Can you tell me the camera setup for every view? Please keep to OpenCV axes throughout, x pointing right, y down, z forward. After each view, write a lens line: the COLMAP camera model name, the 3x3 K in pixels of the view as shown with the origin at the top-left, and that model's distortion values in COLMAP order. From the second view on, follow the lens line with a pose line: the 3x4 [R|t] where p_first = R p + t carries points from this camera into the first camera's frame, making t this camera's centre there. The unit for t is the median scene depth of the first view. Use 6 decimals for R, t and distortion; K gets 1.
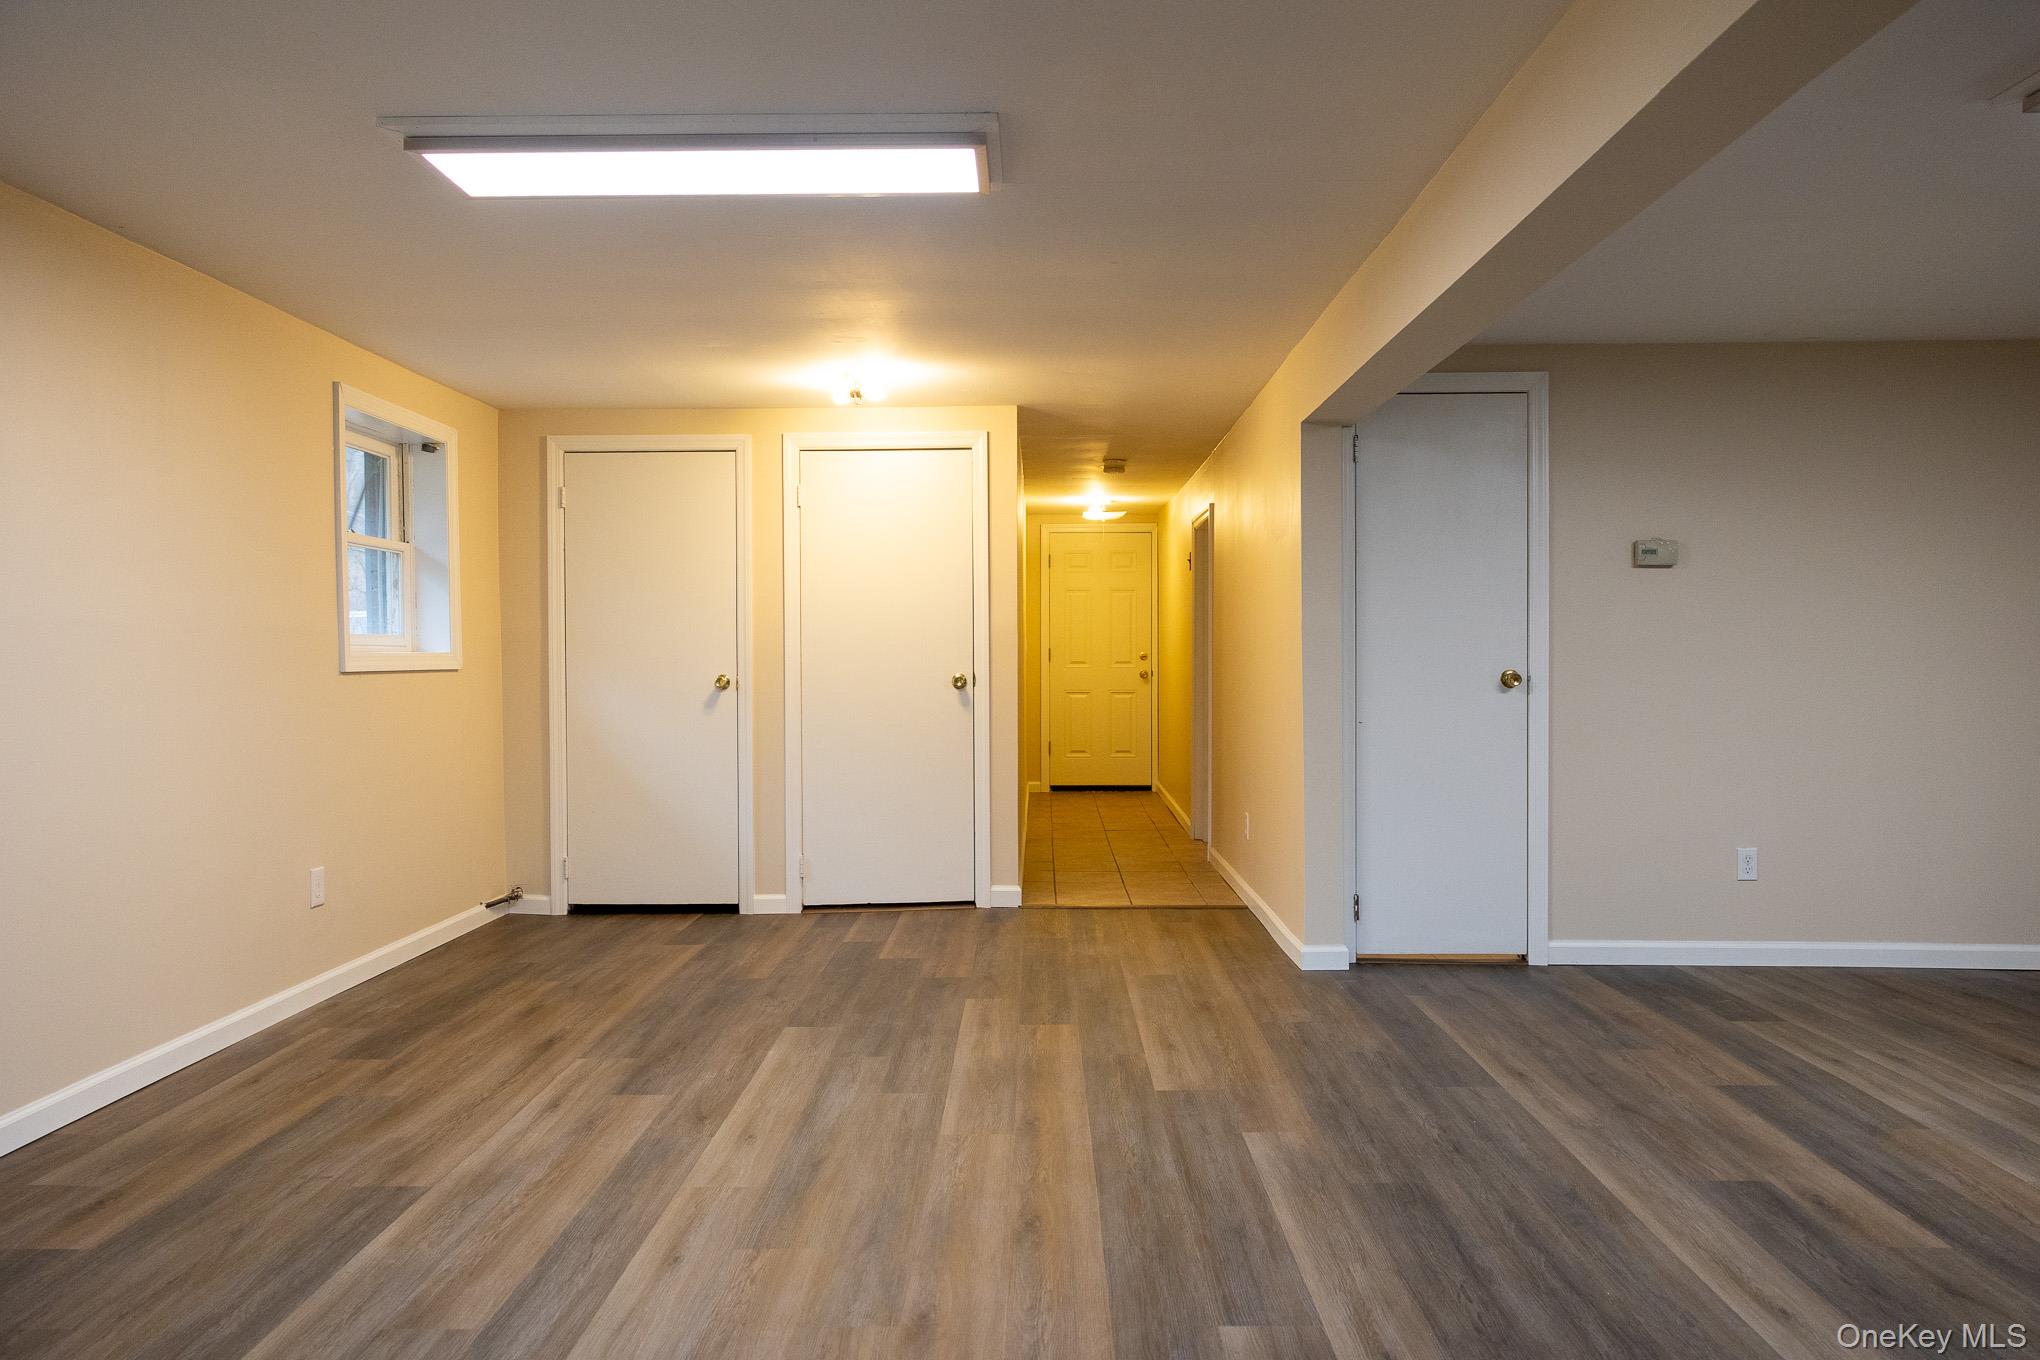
lens RADIAL K [[1352.5, 0, 1031.6], [0, 1352.5, 671.8], [0, 0, 1]] dist [-0.001275, 0.002728]
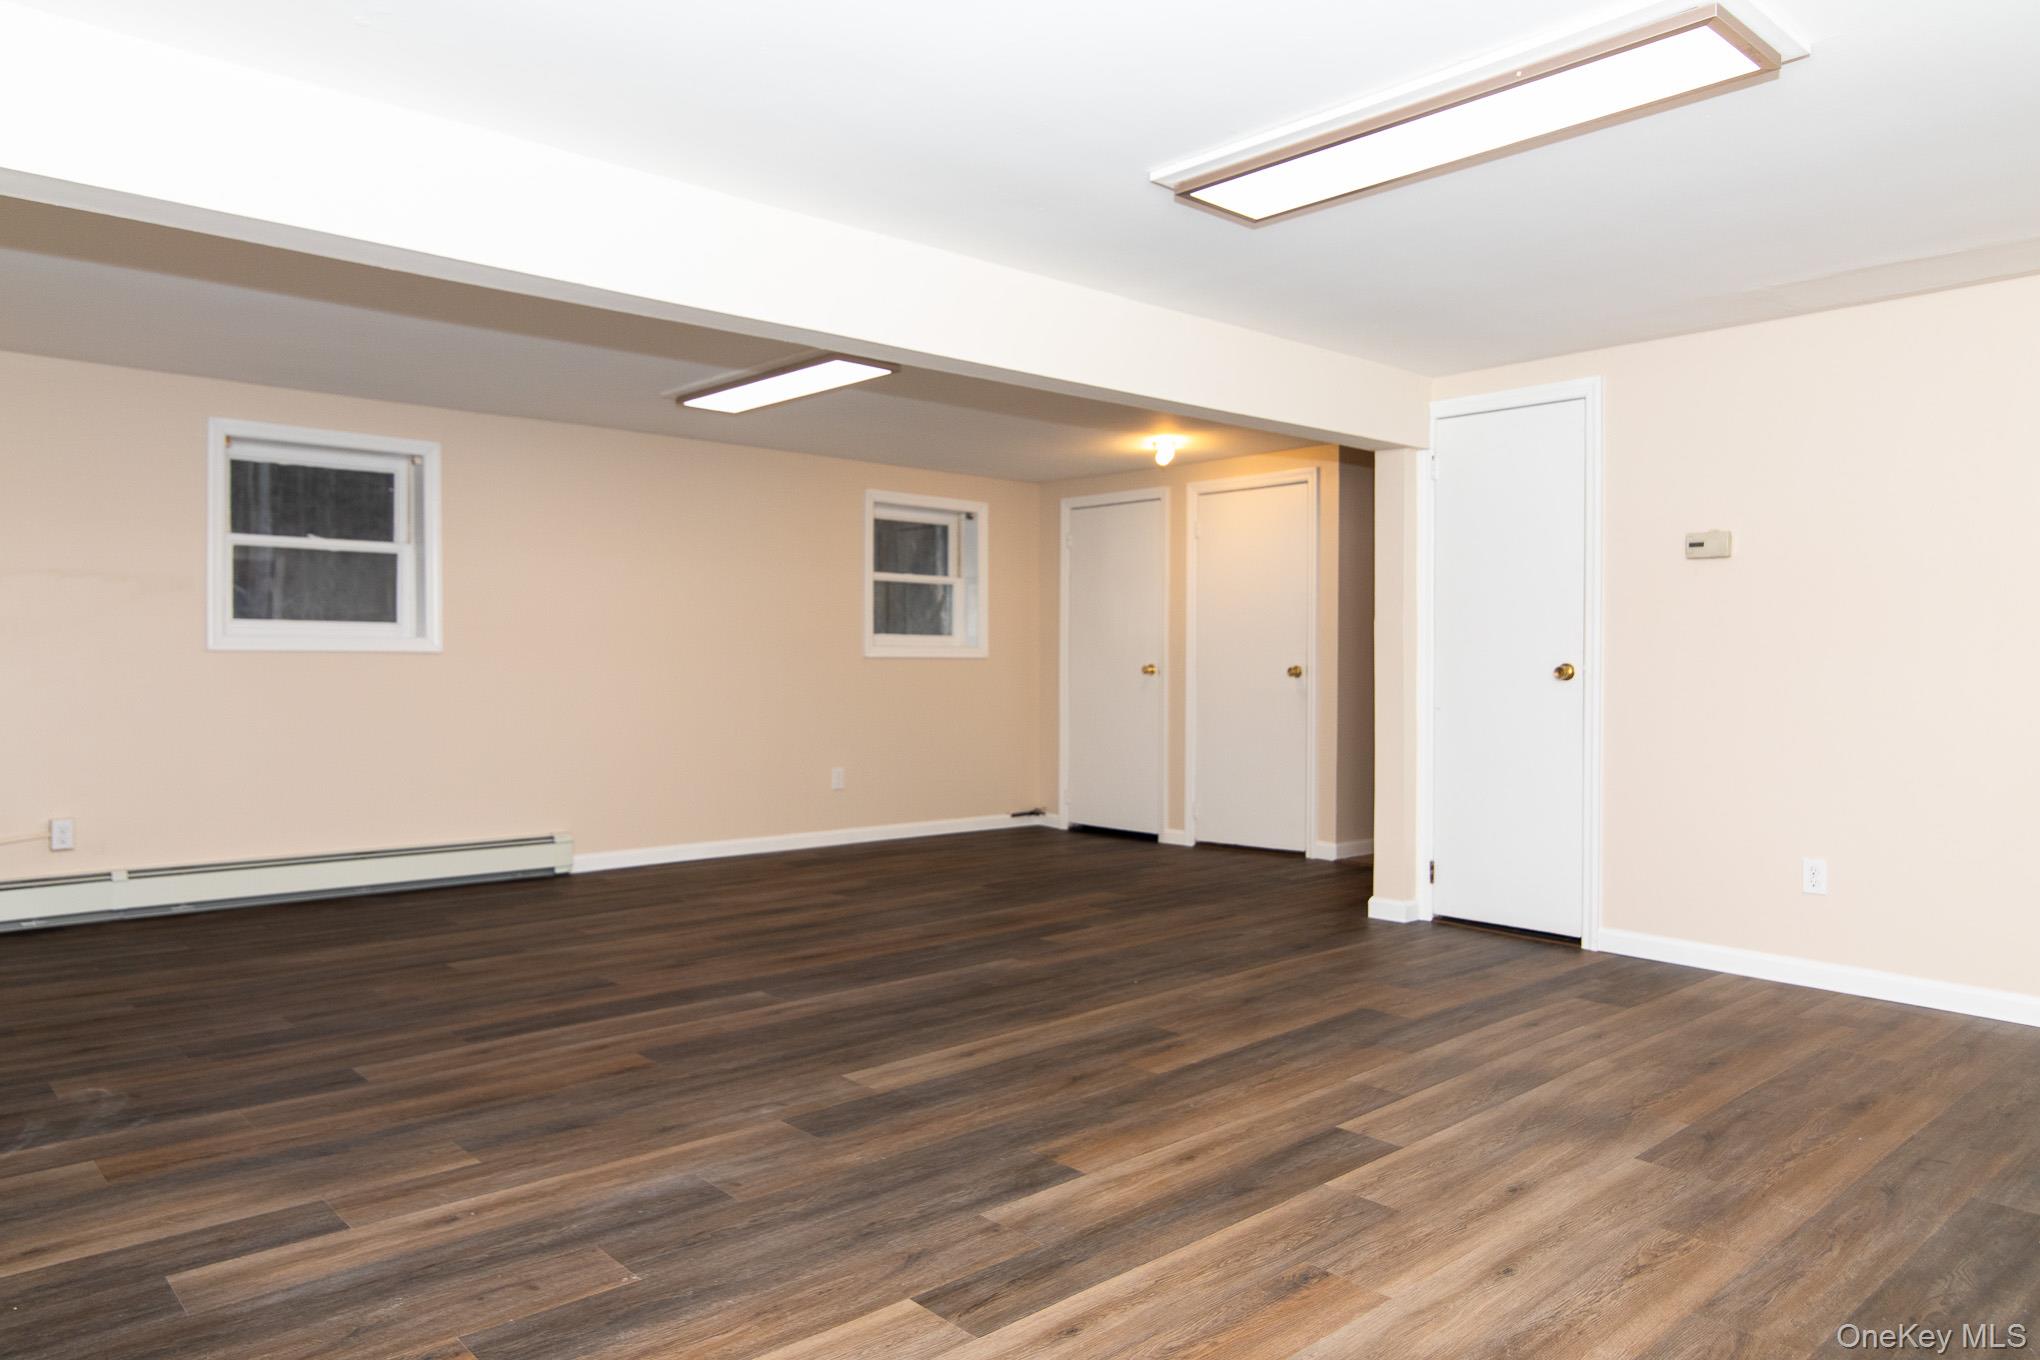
lens RADIAL K [[1363.1, 0, 1050.3], [0, 1363.1, 642.9], [0, 0, 1]] dist [0.001760, -0.000696]
pose [[0.691593, -0.000714, -0.722287, 1.207545], [-0.017658, 0.999684, -0.017897, 0.012923], [0.722071, 0.025132, 0.691362, -0.031602]]
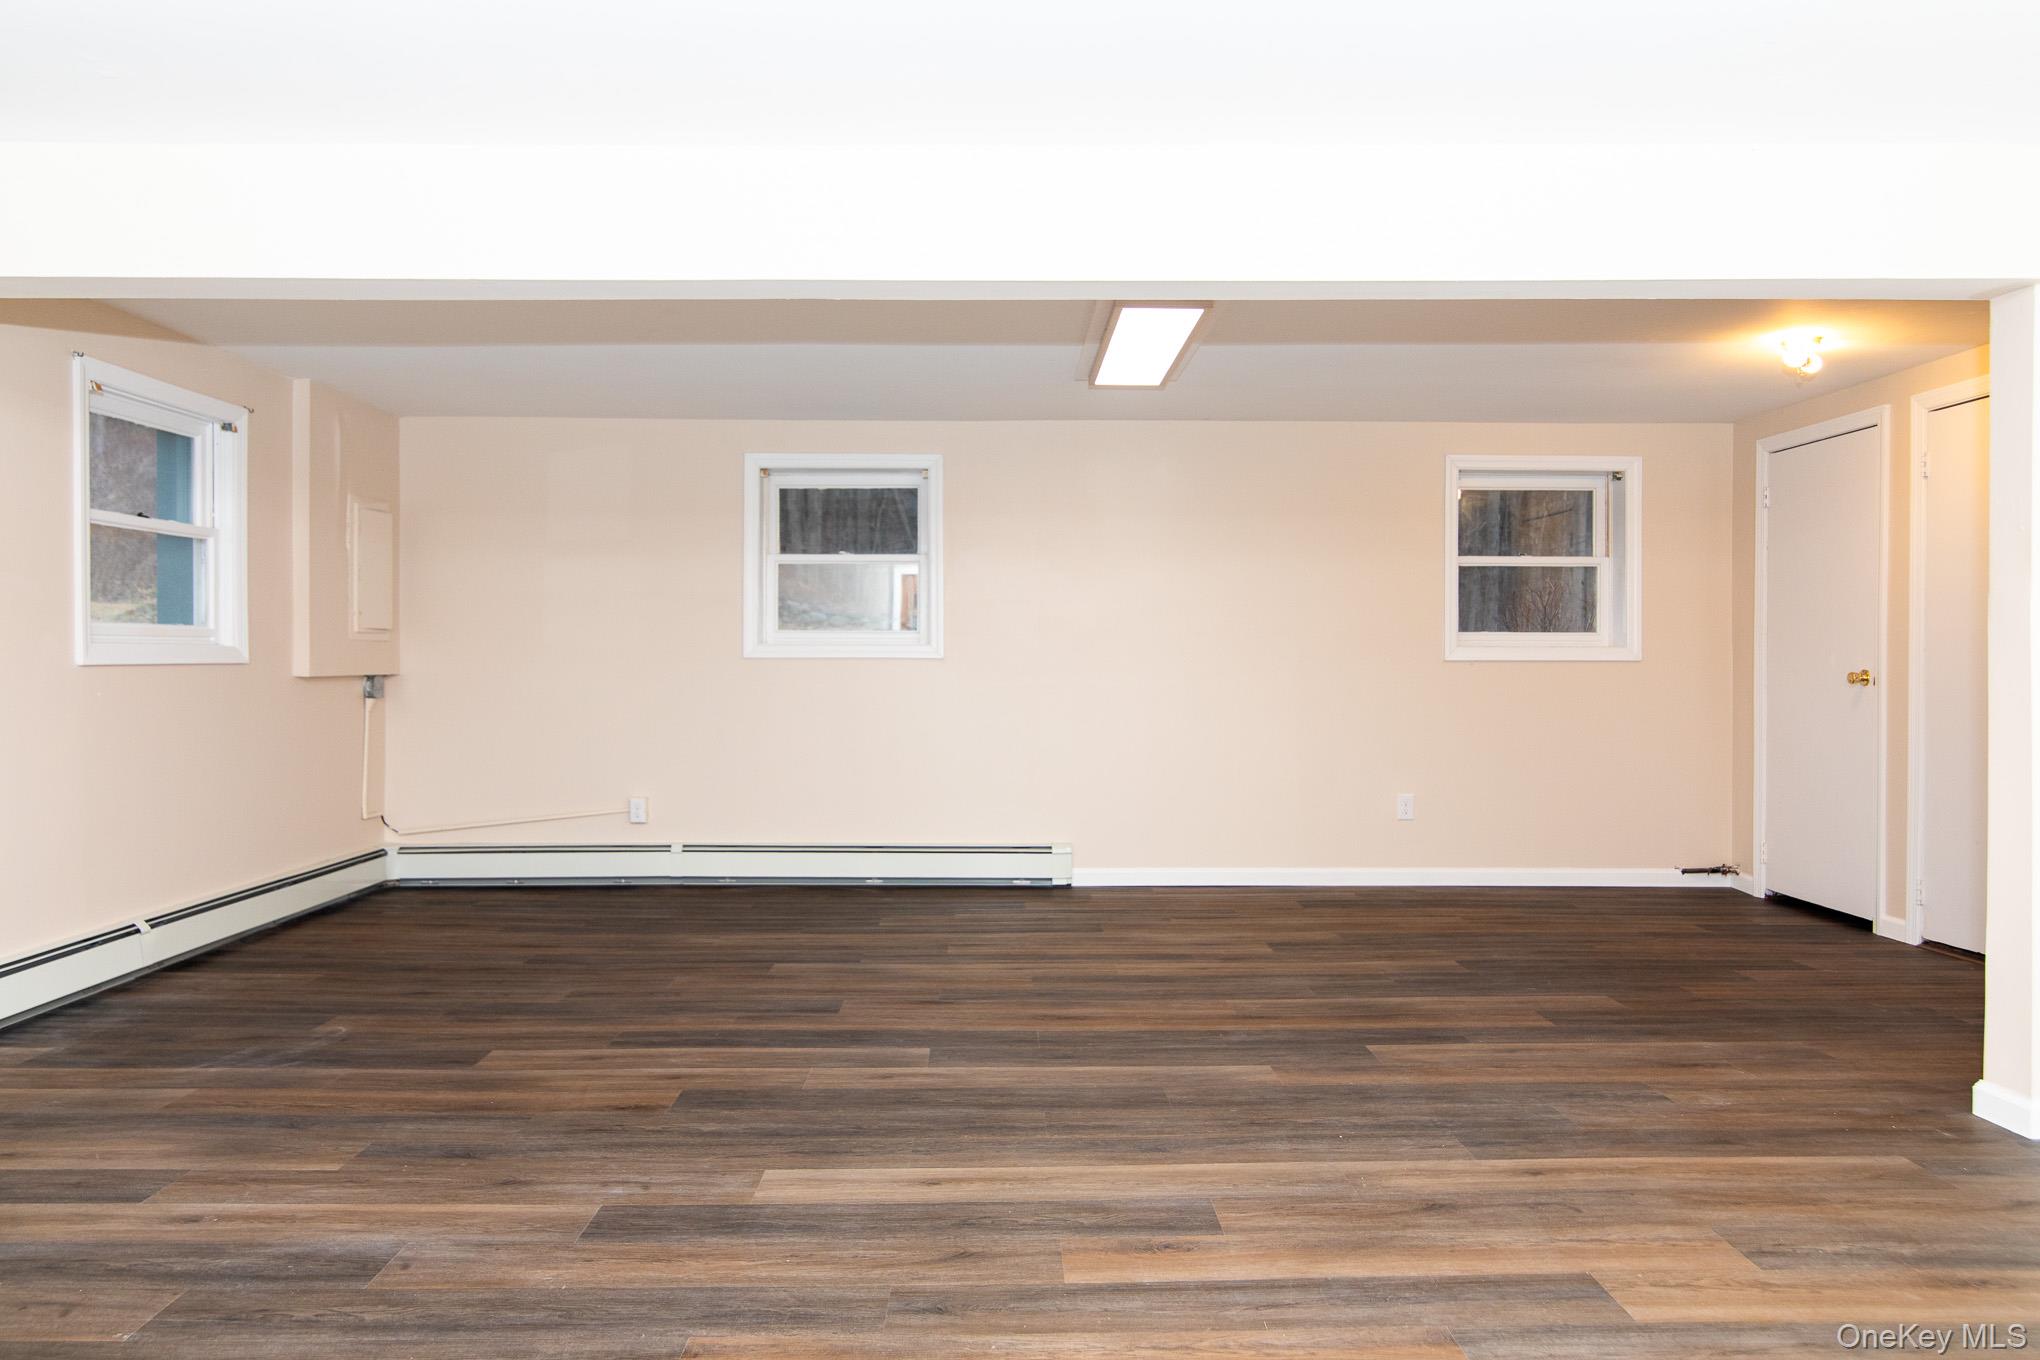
lens RADIAL K [[1376.8, 0, 1022.1], [0, 1376.8, 660.5], [0, 0, 1]] dist [0.002454, -0.002057]
pose [[0.022347, 0.007278, -0.999724, 1.221463], [-0.013466, 0.999885, 0.006979, -0.004544], [0.999660, 0.013306, 0.022443, 0.712242]]
